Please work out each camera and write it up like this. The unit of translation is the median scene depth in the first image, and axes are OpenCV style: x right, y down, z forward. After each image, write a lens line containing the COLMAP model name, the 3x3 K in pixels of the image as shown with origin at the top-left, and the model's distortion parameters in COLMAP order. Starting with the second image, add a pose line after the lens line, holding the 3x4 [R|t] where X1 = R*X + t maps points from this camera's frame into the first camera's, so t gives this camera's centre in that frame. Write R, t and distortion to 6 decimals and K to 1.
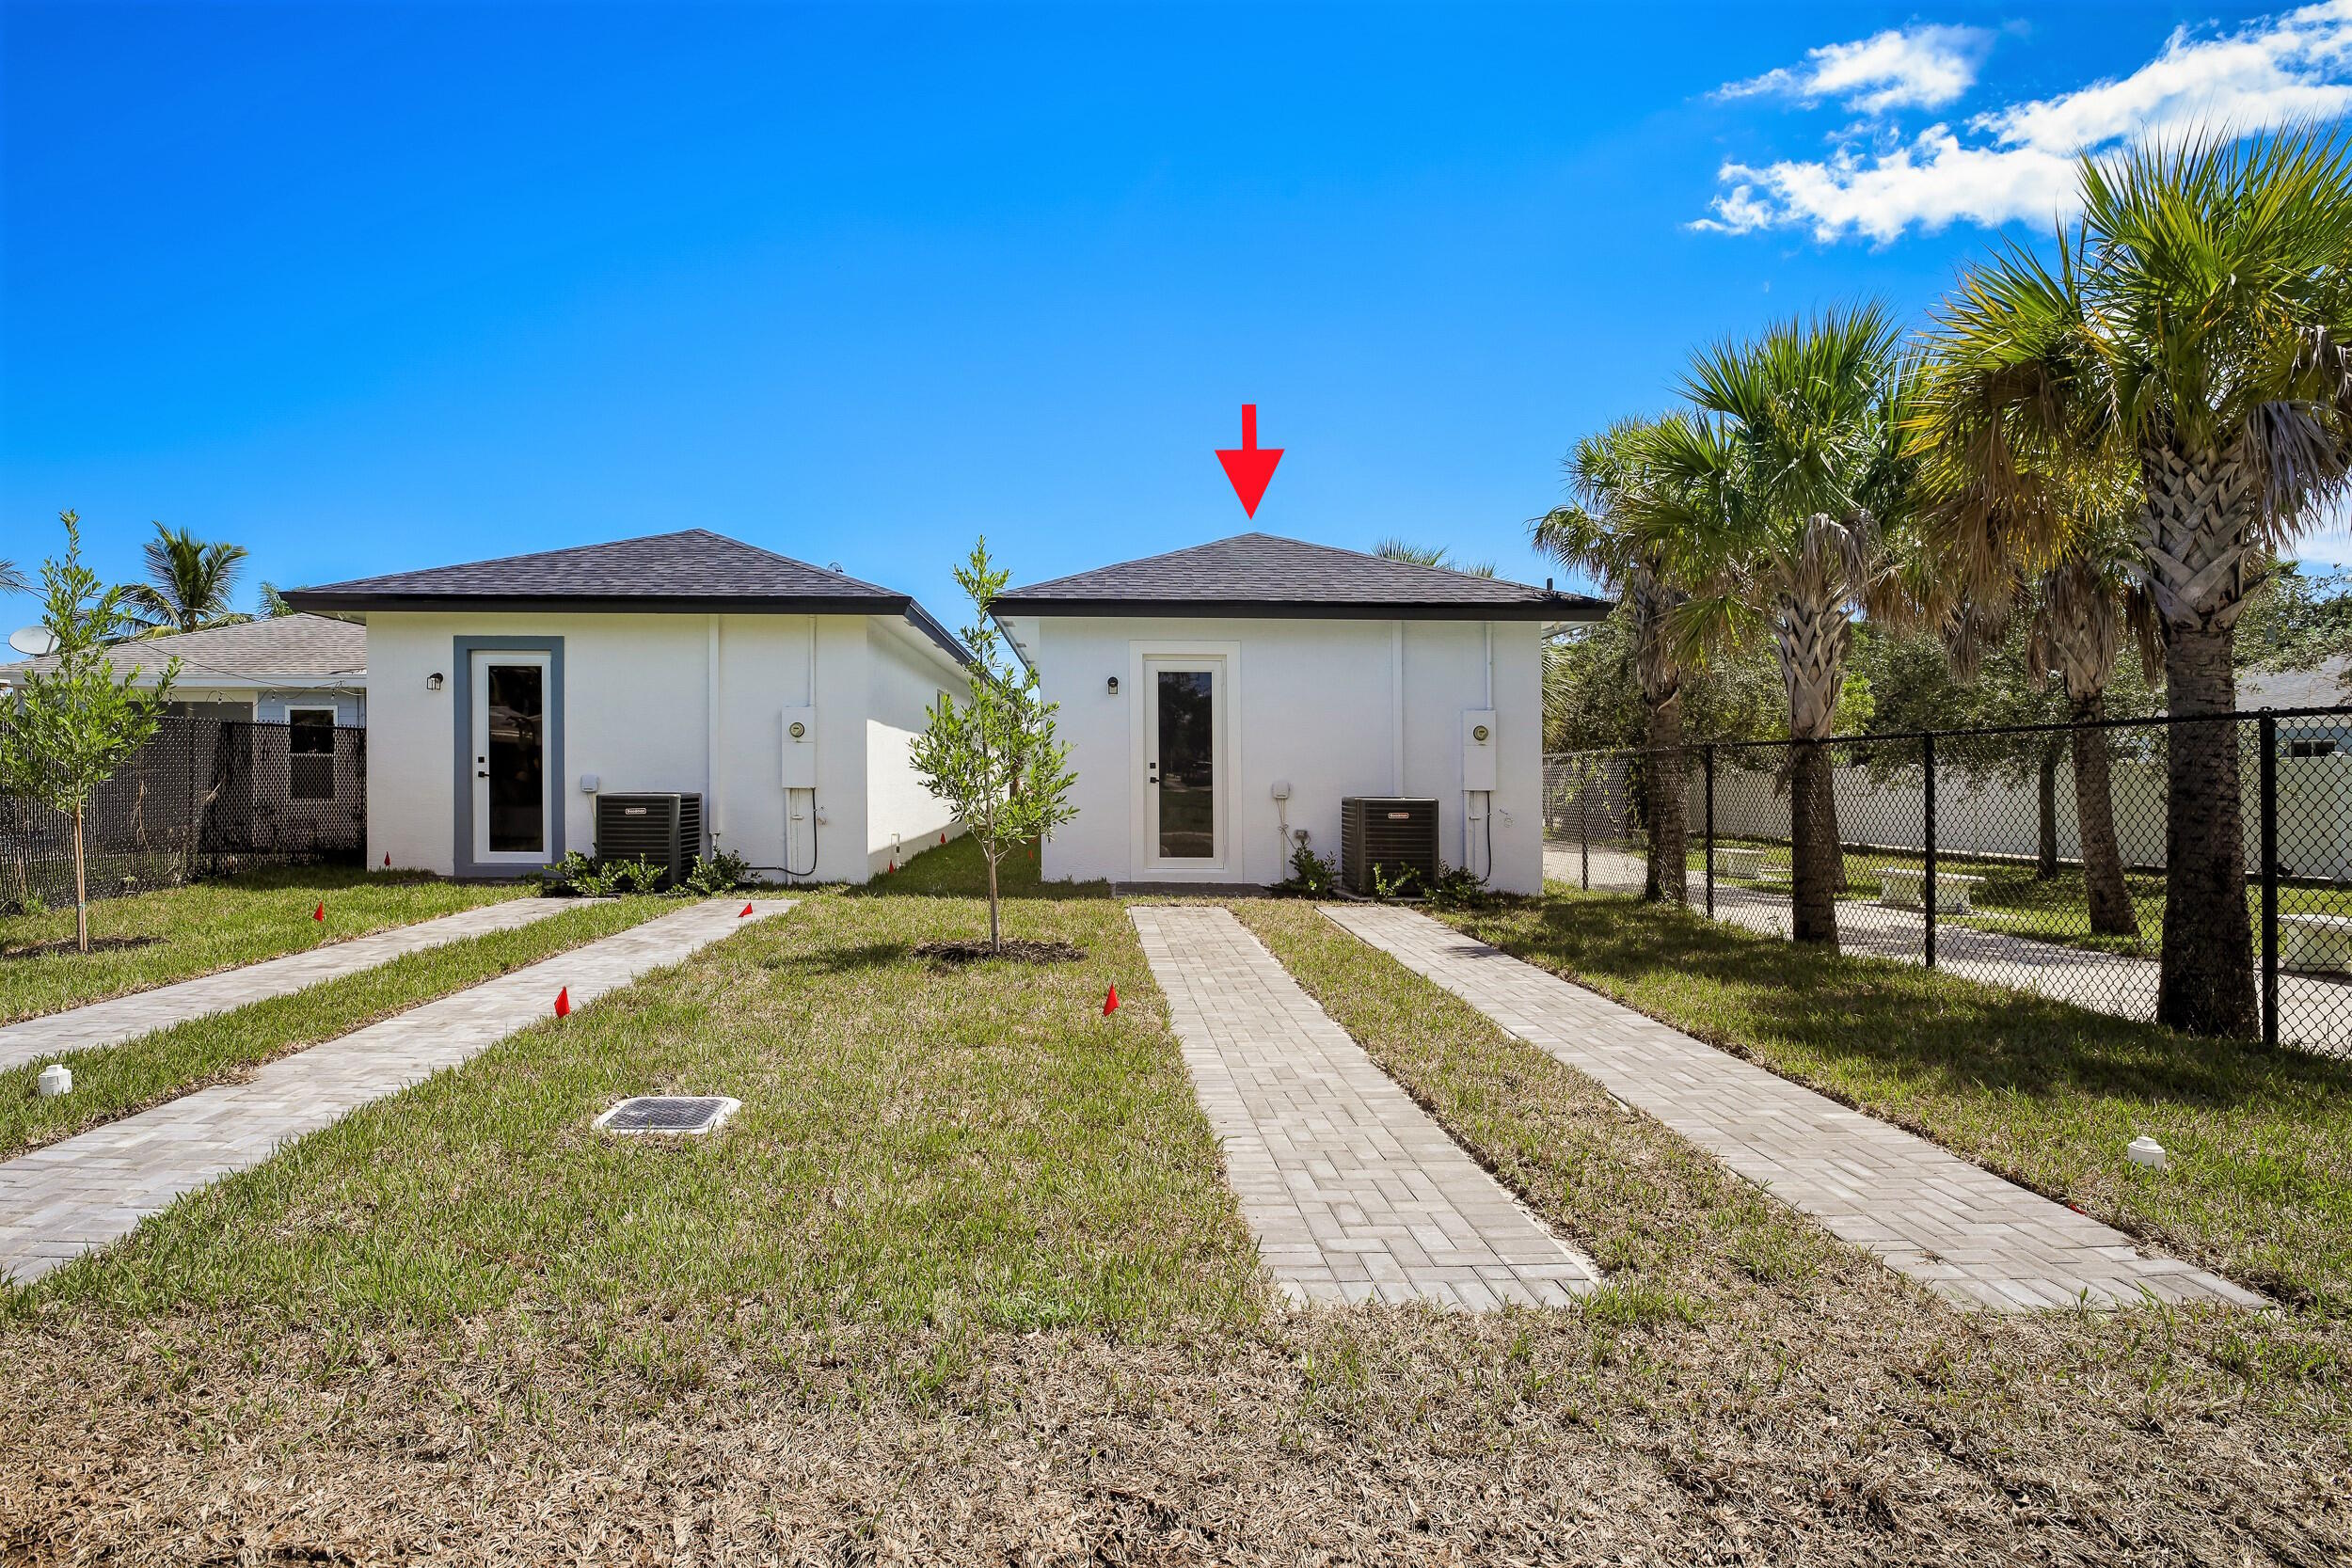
lens RADIAL K [[1161.1, 0, 1161.3], [0, 1161.1, 787.3], [0, 0, 1]] dist [-0.018973, -0.000261]
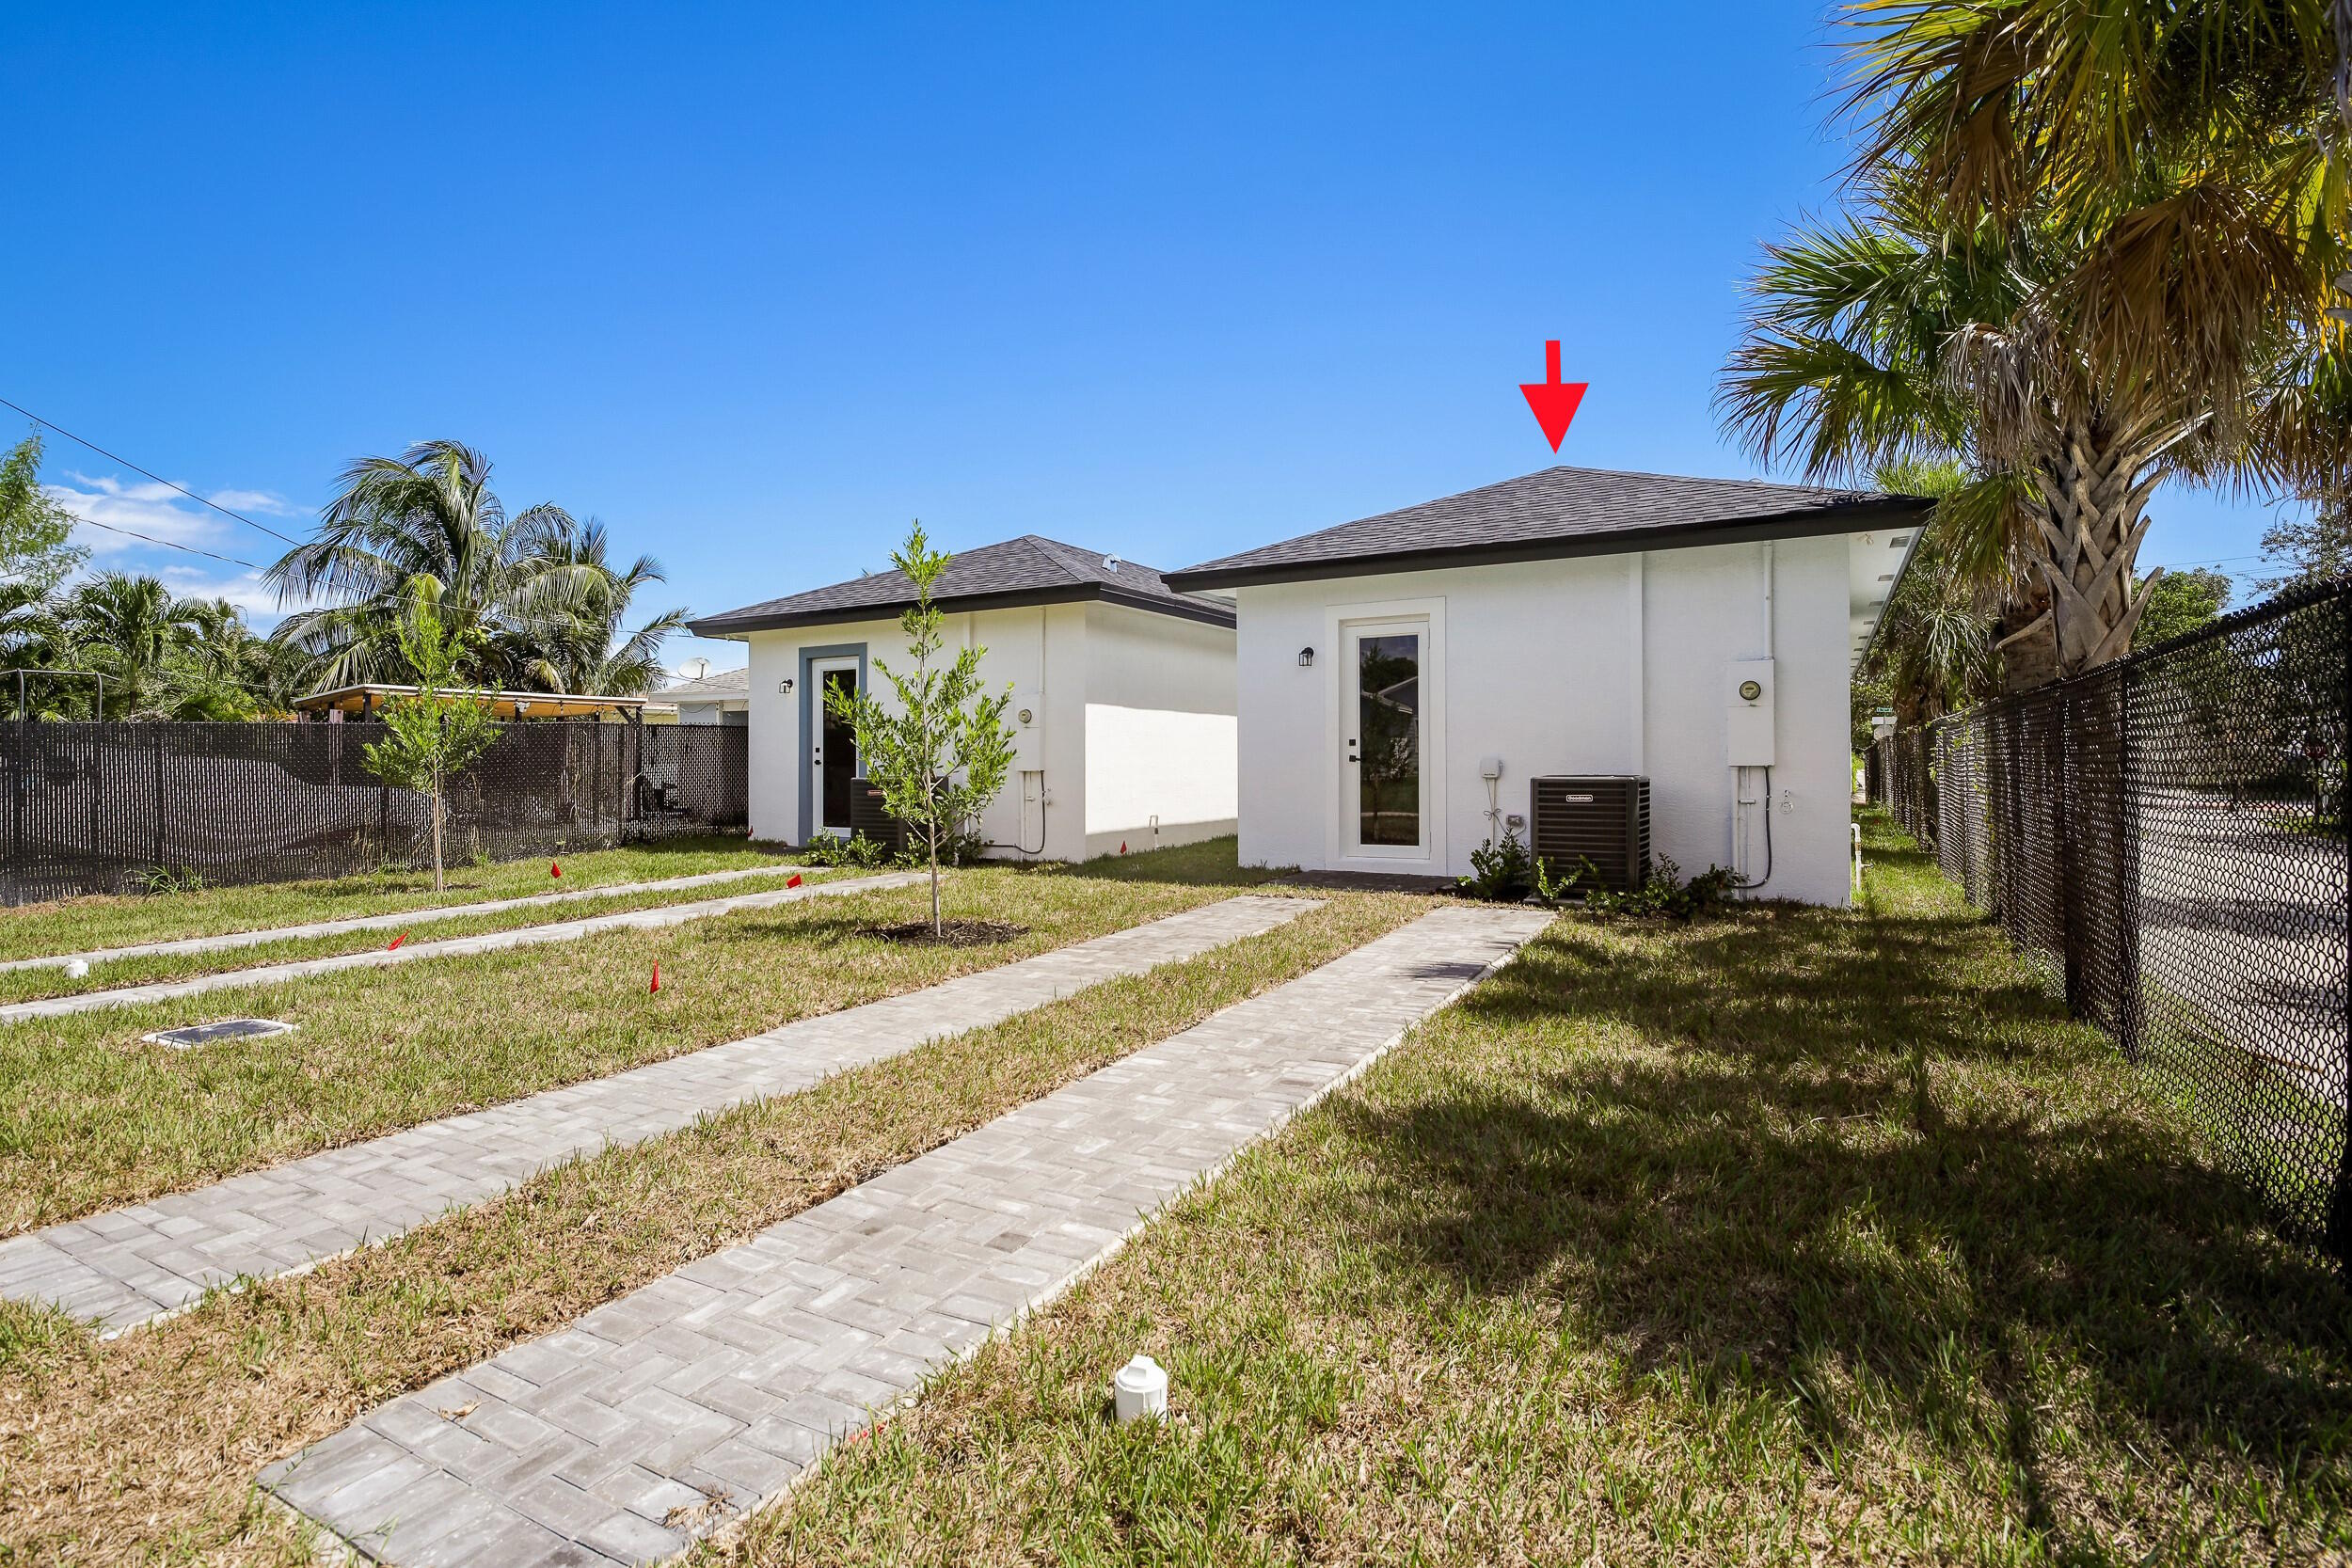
lens RADIAL K [[1161.1, 0, 1161.3], [0, 1161.1, 787.3], [0, 0, 1]] dist [-0.018973, -0.000261]
pose [[0.861177, -0.002528, -0.508300, 0.327434], [0.009584, 0.999891, 0.011265, 0.004655], [0.508216, -0.014573, 0.861107, 0.144268]]
